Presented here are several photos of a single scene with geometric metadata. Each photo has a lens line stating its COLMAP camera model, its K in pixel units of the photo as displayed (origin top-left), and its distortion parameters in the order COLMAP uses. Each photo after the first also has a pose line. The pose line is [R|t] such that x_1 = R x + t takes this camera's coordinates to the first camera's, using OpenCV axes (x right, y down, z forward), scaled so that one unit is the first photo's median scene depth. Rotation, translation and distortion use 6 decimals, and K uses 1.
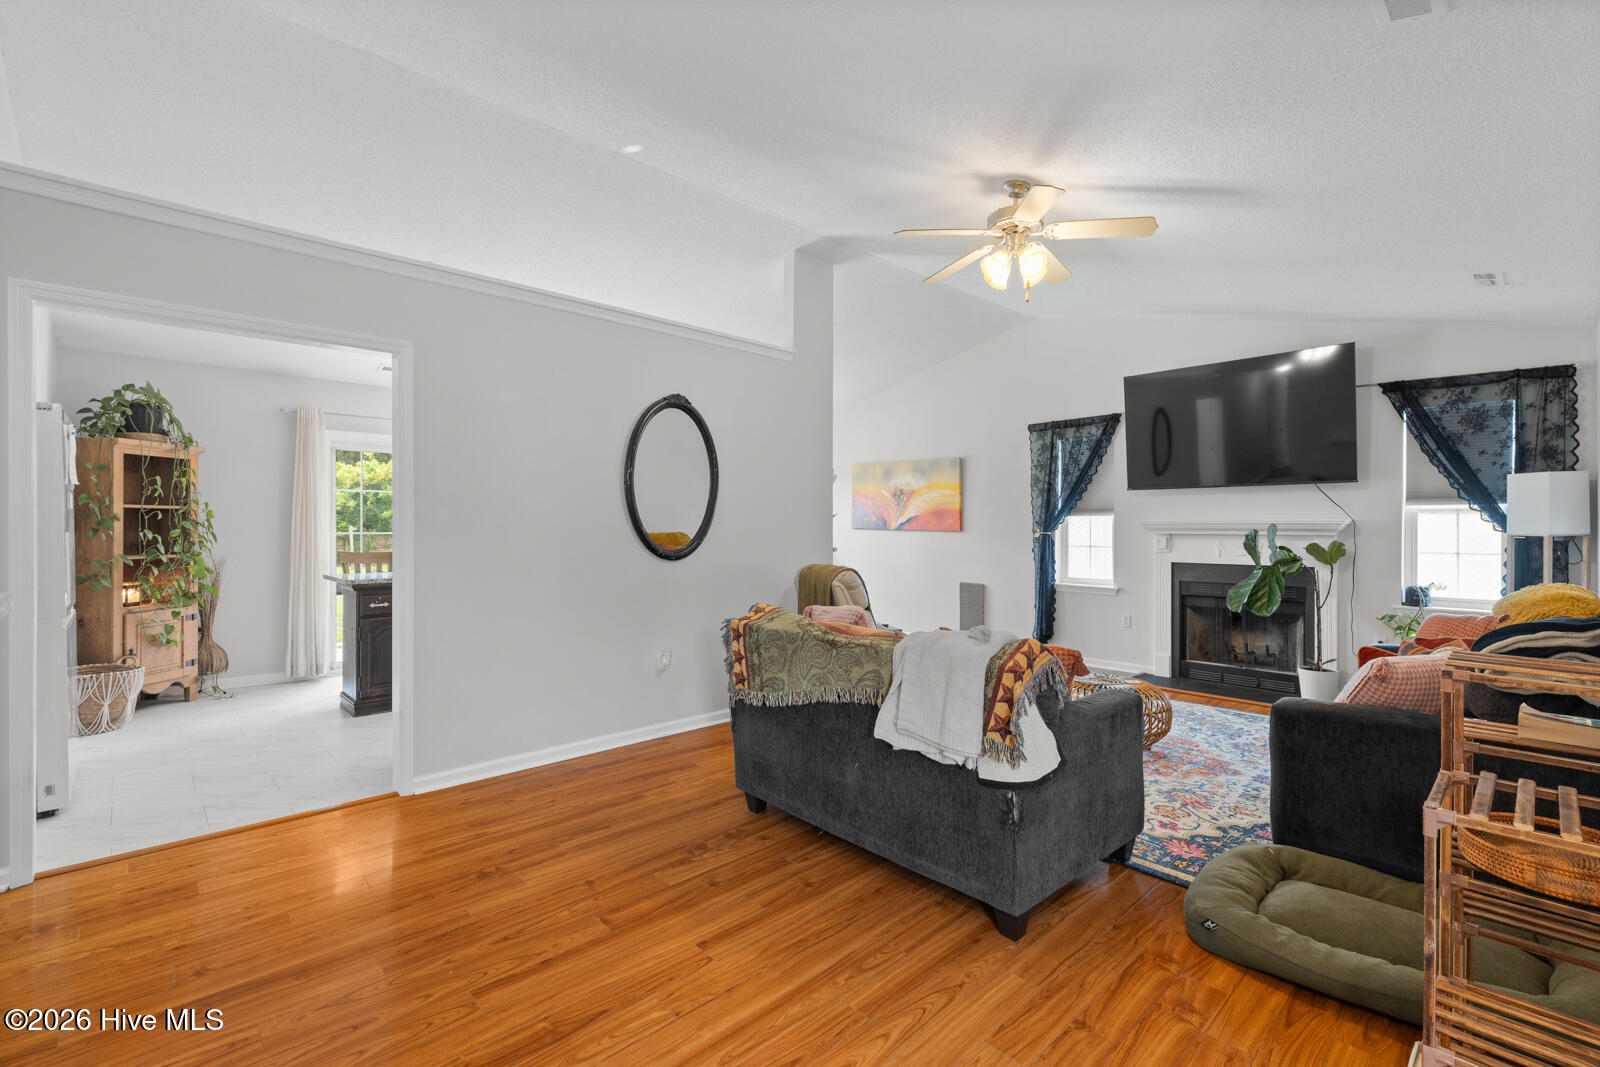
lens RADIAL K [[734.2, 0, 801.1], [0, 734.2, 528.5], [0, 0, 1]] dist [0.002352, -0.000167]
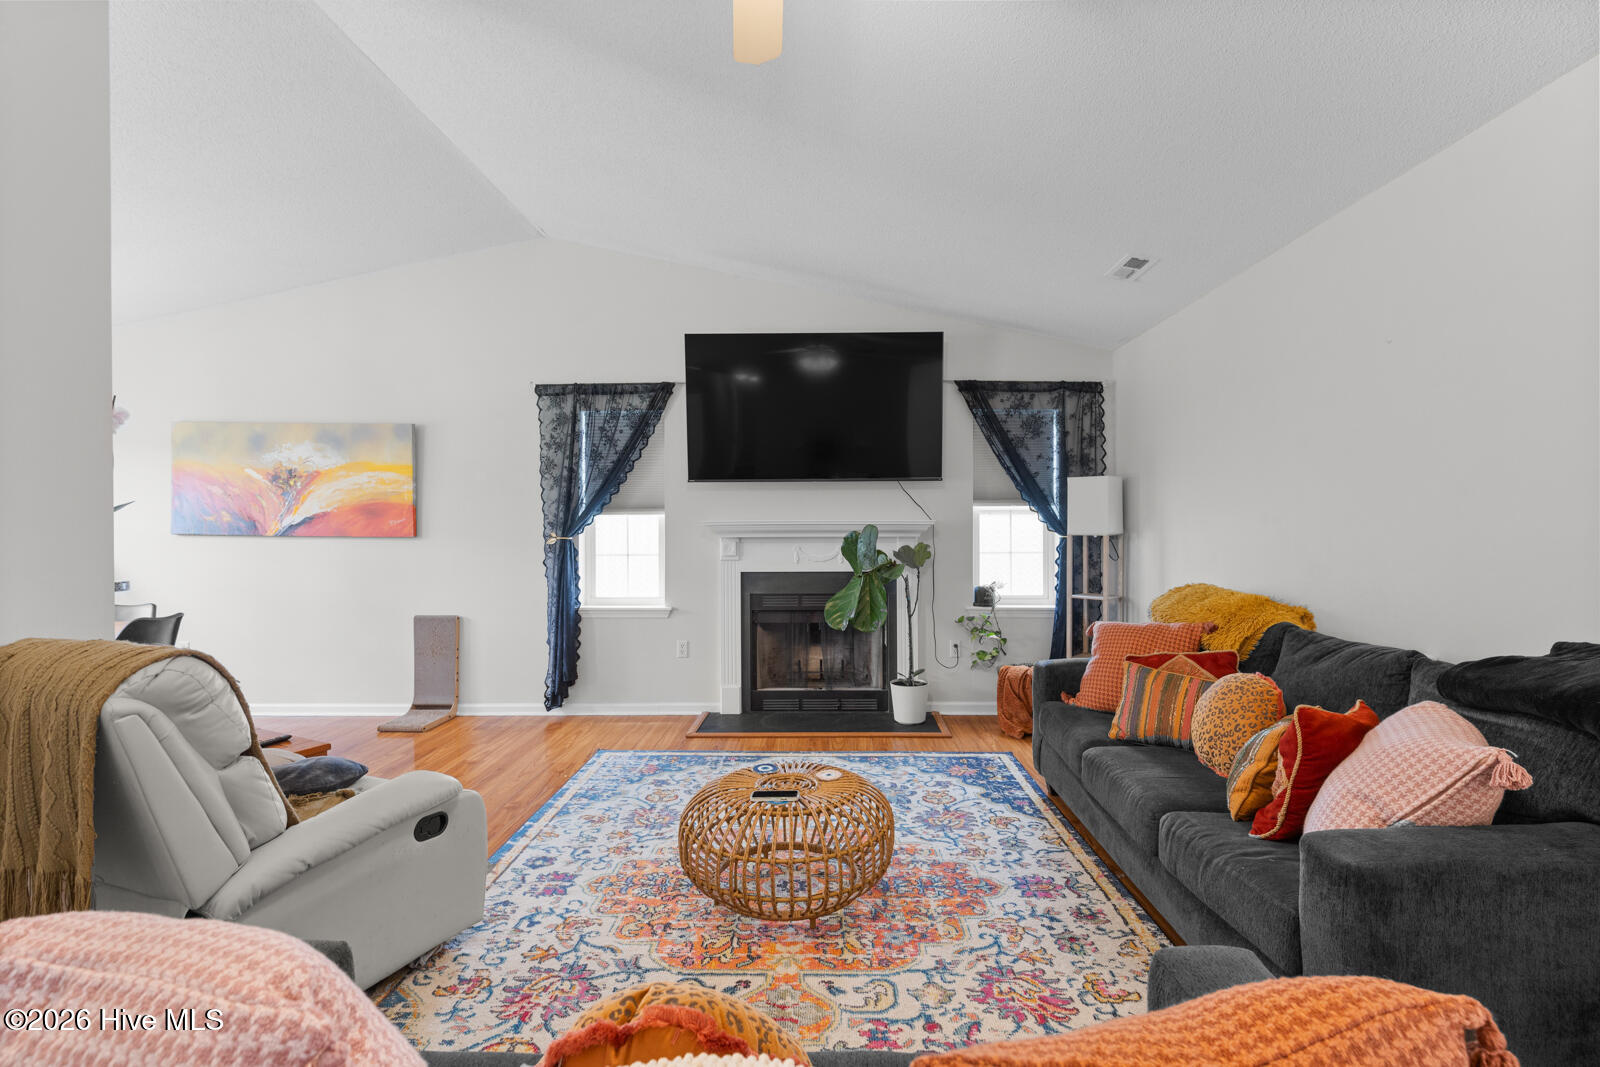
lens RADIAL K [[734.2, 0, 938.1], [0, 734.2, 527.2], [0, 0, 1]] dist [0.002352, -0.000167]
pose [[0.639205, -0.003642, 0.769028, 0.016956], [0.007395, 0.999972, -0.001411, -0.001193], [-0.769001, 0.006589, 0.639214, 0.305138]]
